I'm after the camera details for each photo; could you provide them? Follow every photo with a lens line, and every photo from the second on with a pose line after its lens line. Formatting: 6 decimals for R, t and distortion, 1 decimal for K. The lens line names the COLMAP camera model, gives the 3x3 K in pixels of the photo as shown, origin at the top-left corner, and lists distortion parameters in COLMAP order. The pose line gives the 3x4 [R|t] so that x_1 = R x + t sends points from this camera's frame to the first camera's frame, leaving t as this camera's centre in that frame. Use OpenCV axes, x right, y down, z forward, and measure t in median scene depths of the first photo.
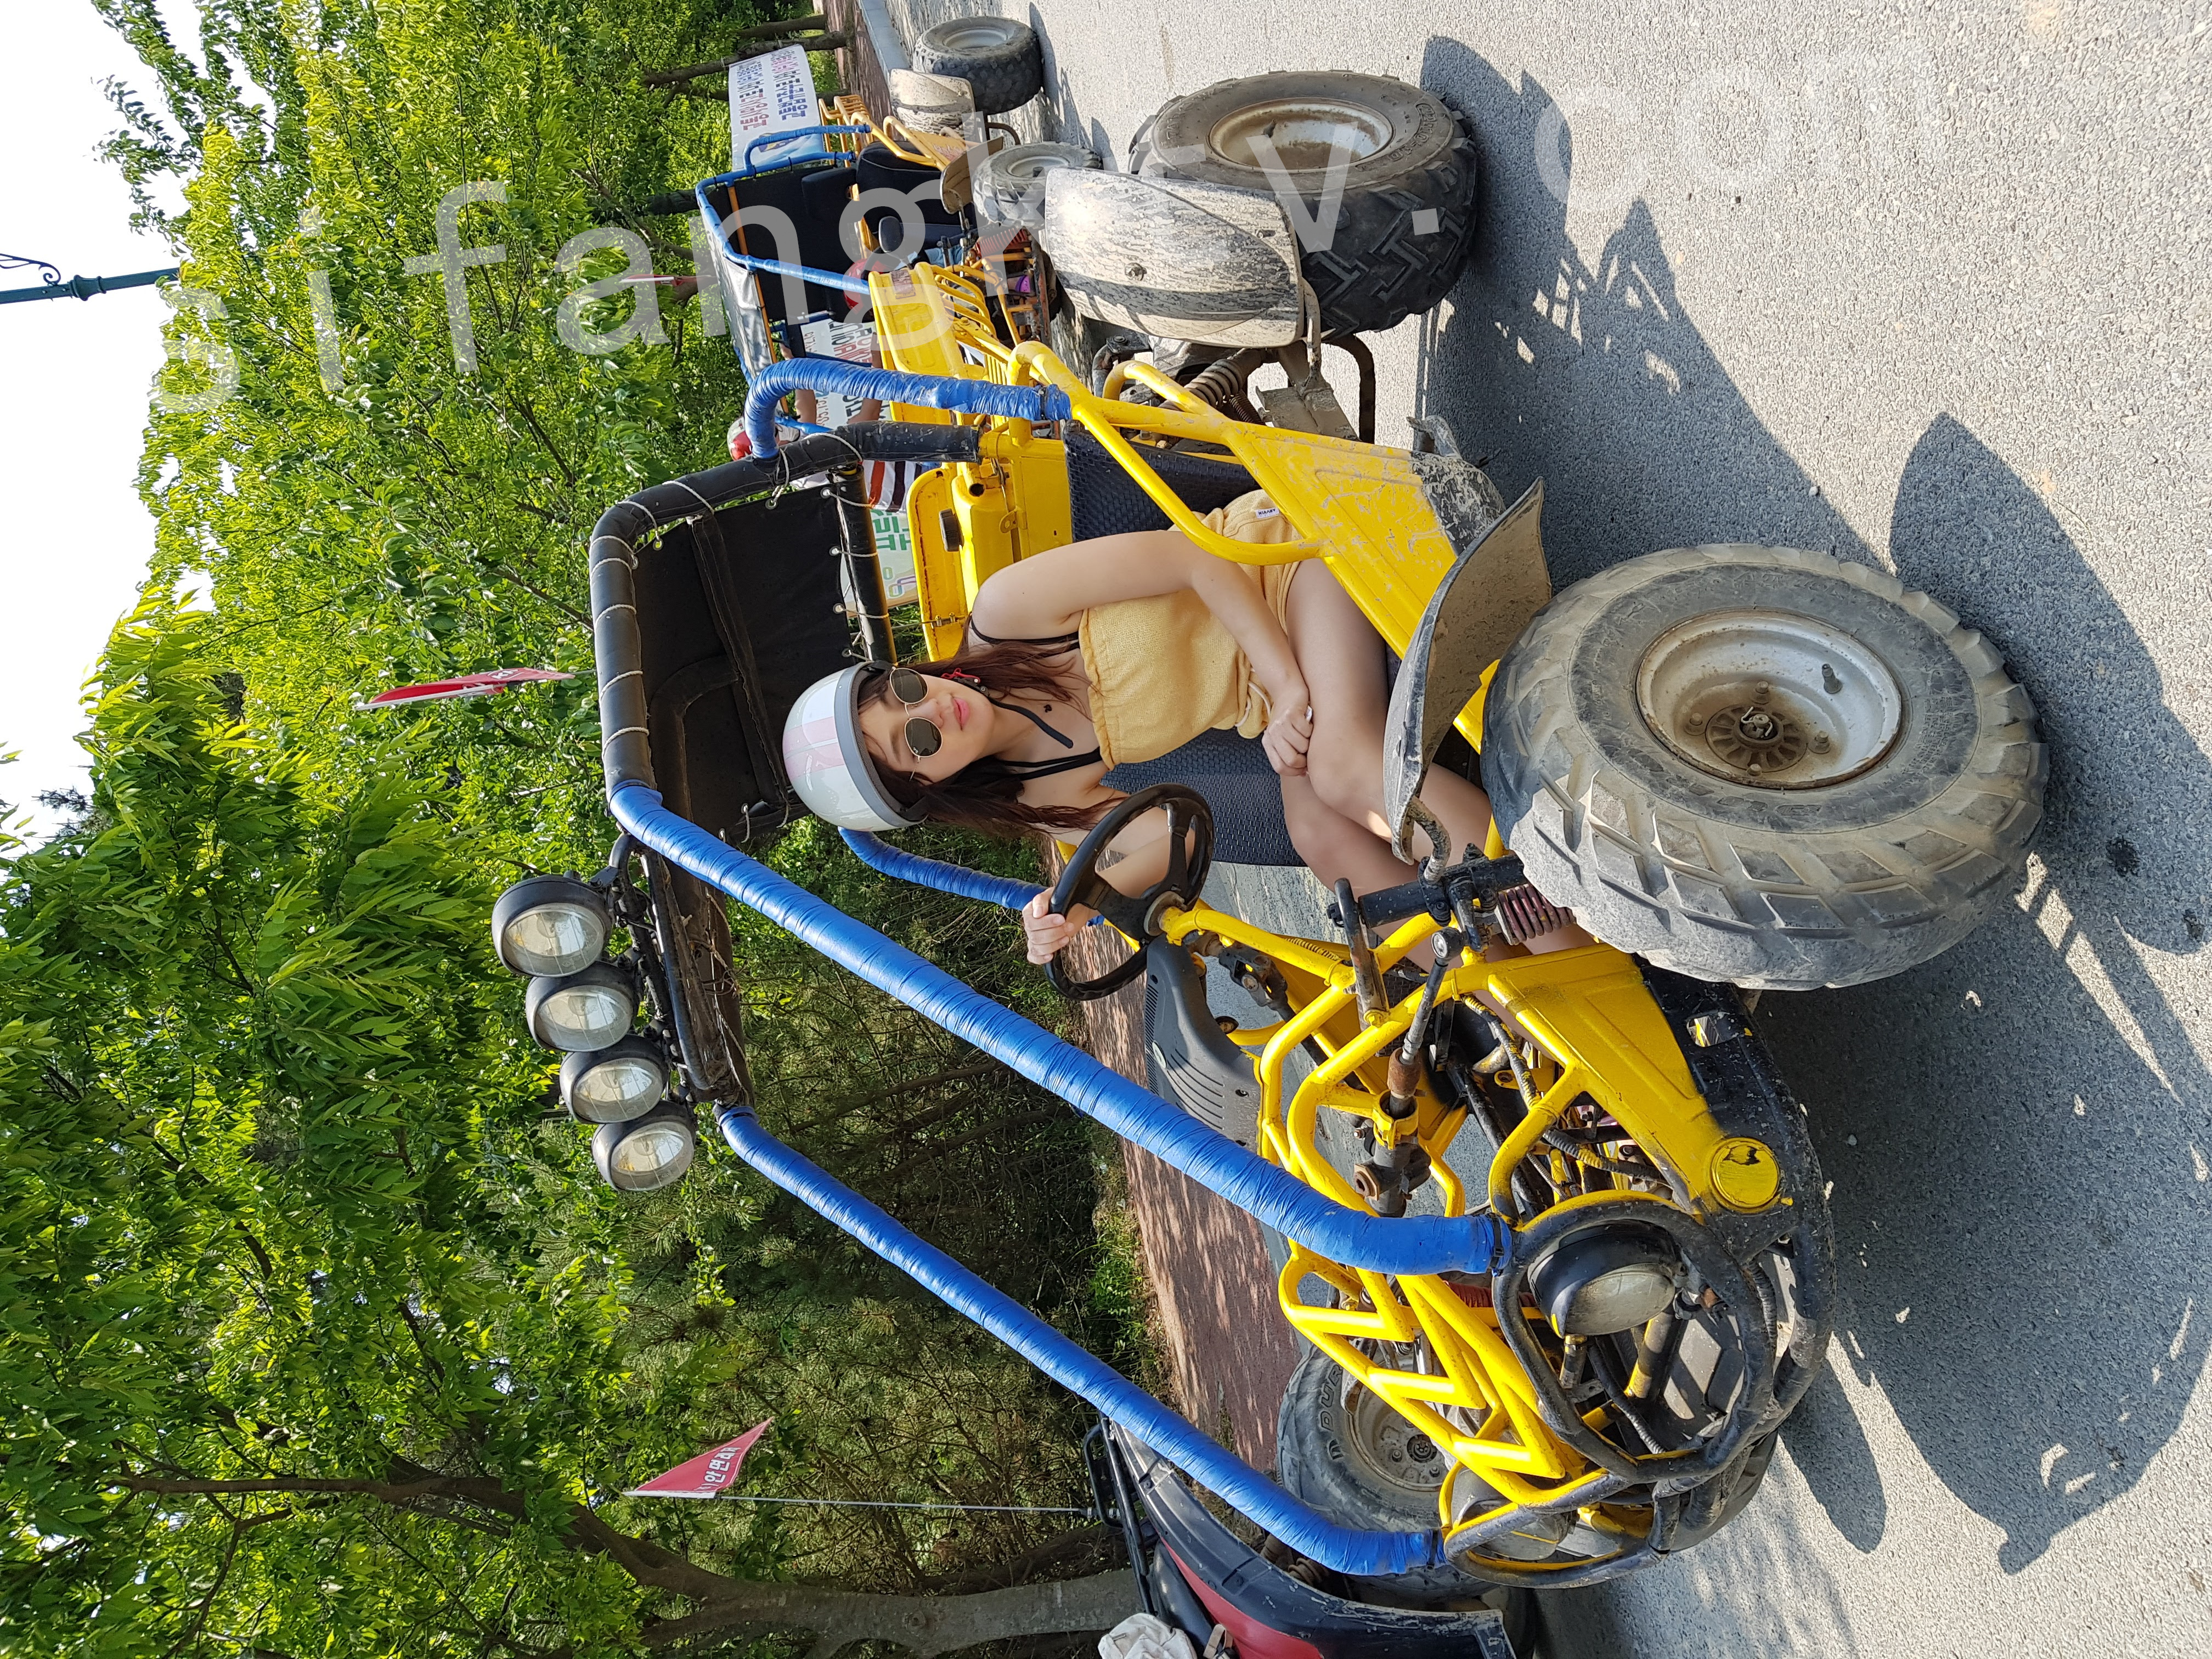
lens RADIAL K [[1781.4, 0, 1151.1], [0, 1781.4, 791.7], [0, 0, 1]] dist [0.100976, -0.151247]
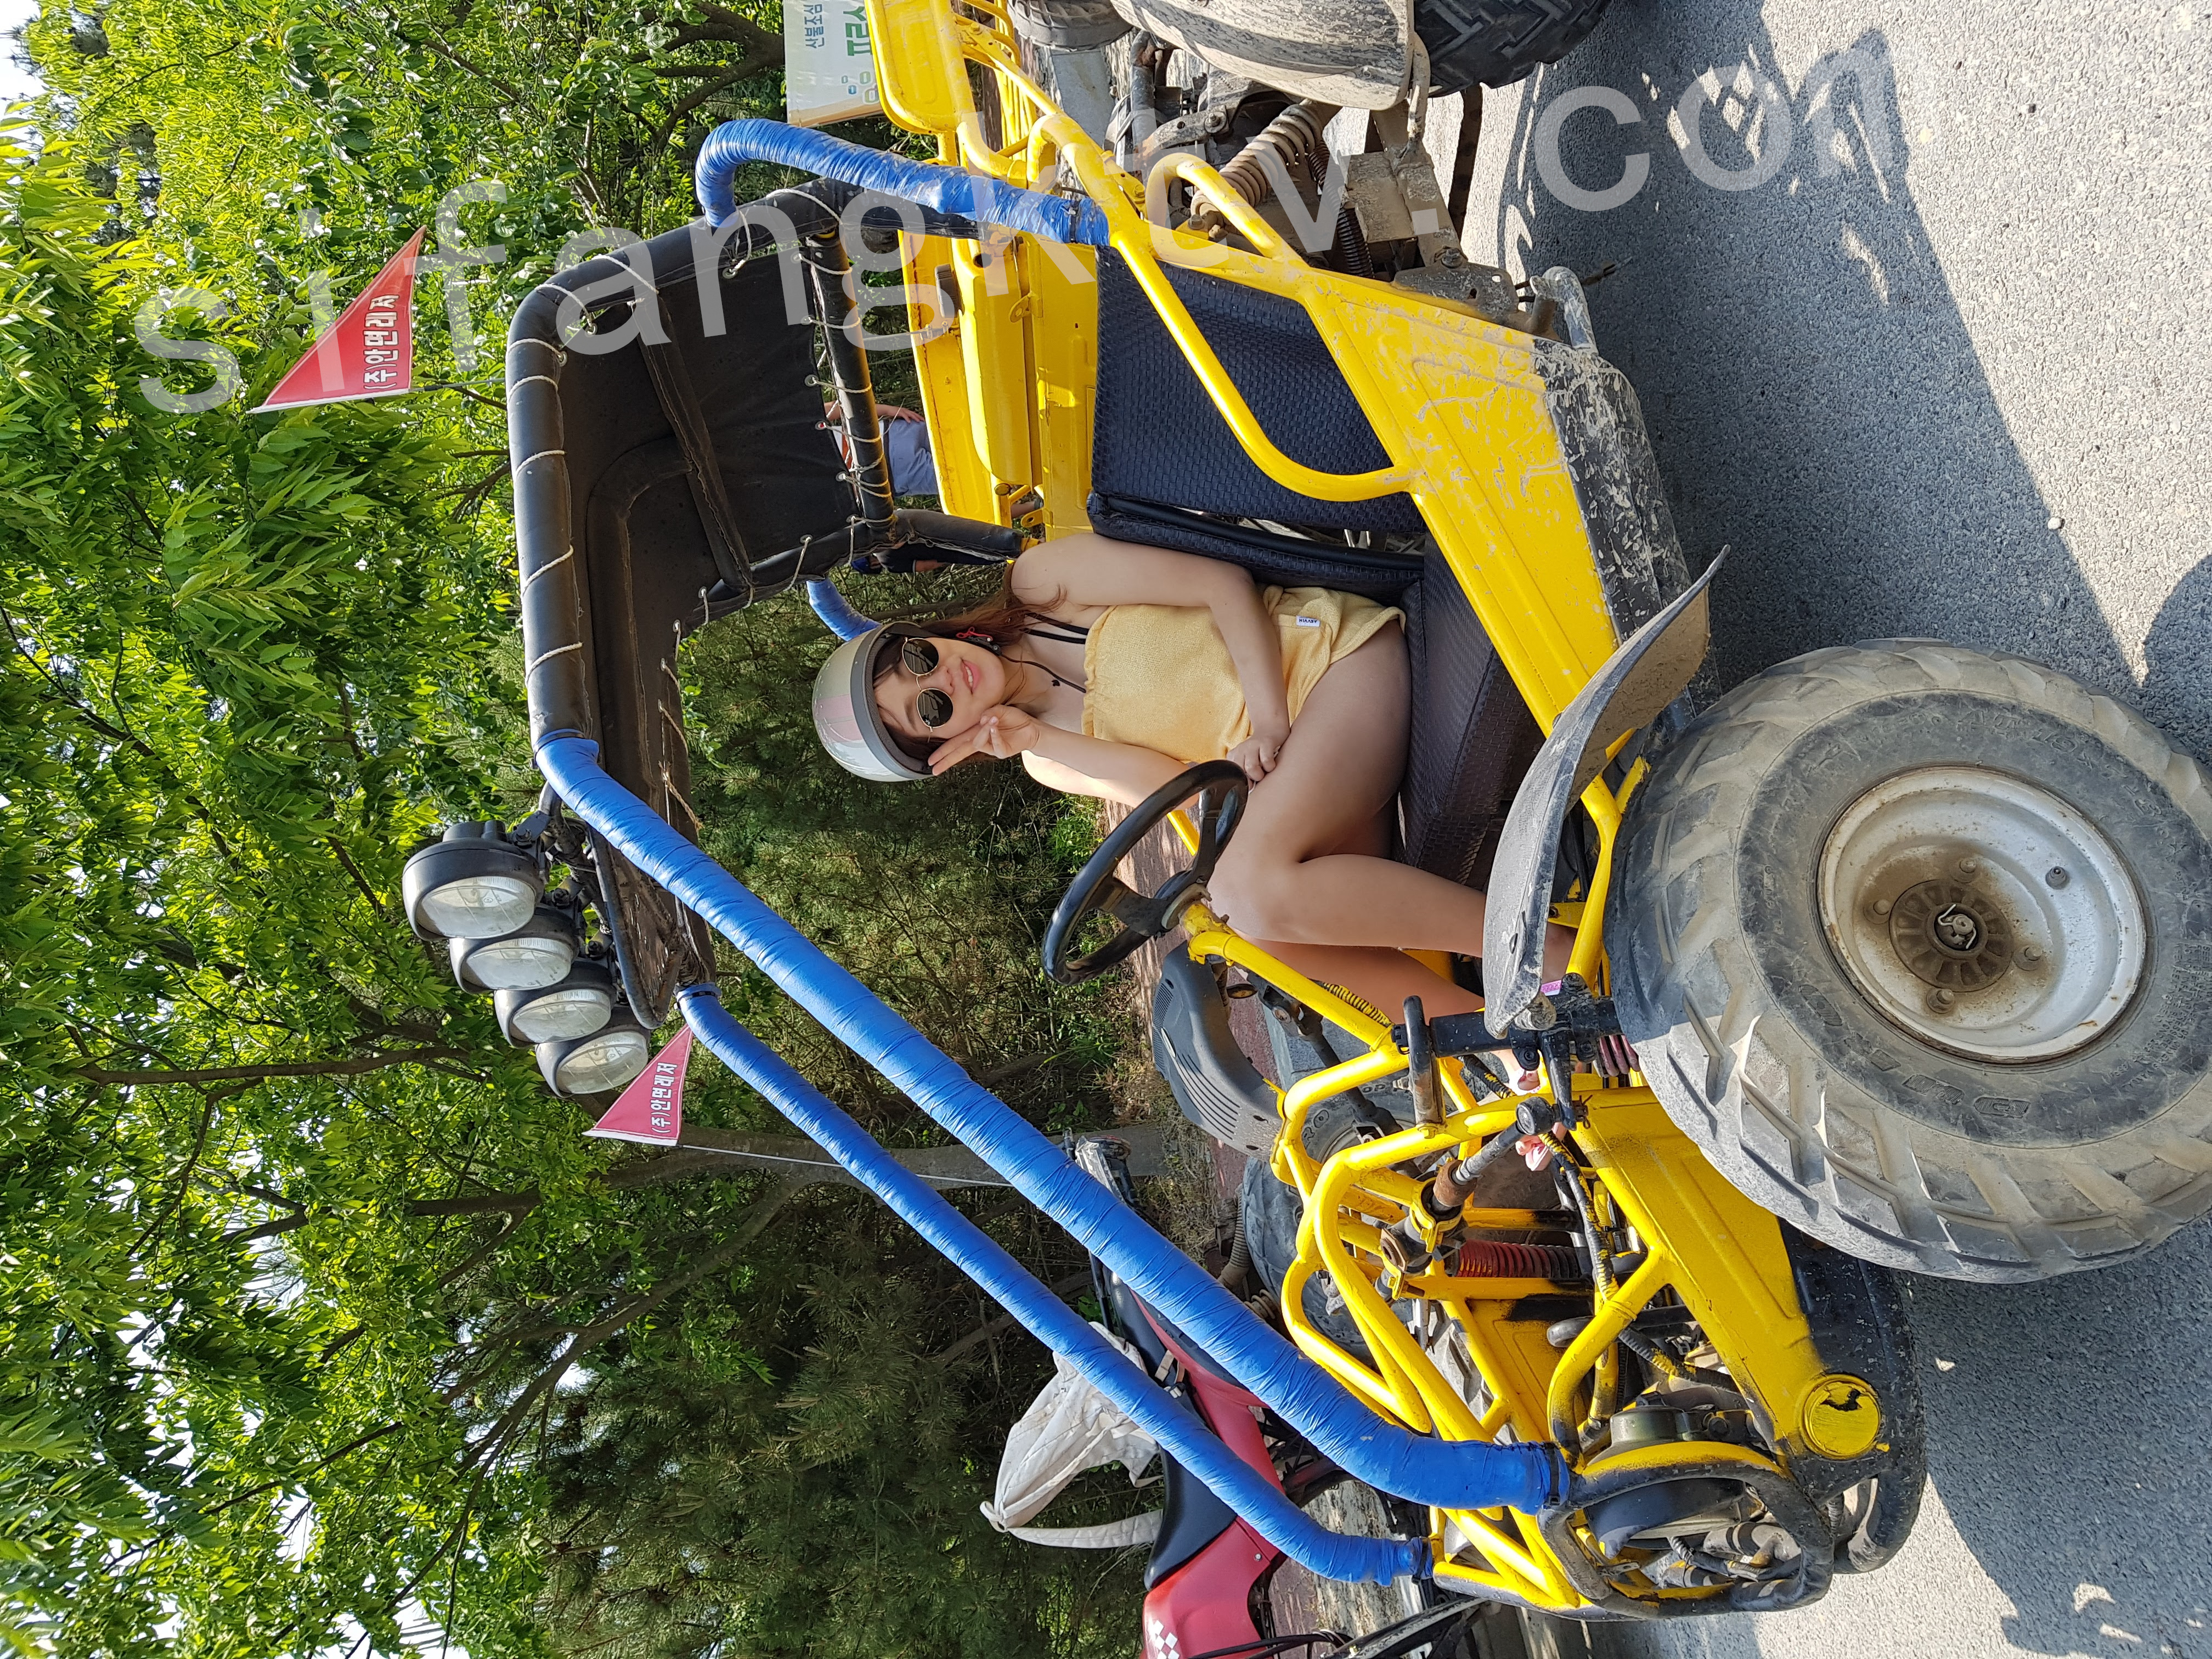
lens RADIAL K [[1812.5, 0, 1140.5], [0, 1812.5, 833.4], [0, 0, 1]] dist [0.028939, -0.000970]
pose [[0.997867, 0.061993, 0.020468, -0.033437], [-0.065274, 0.953175, 0.295291, -0.213181], [-0.001204, -0.295997, 0.955188, 0.168176]]
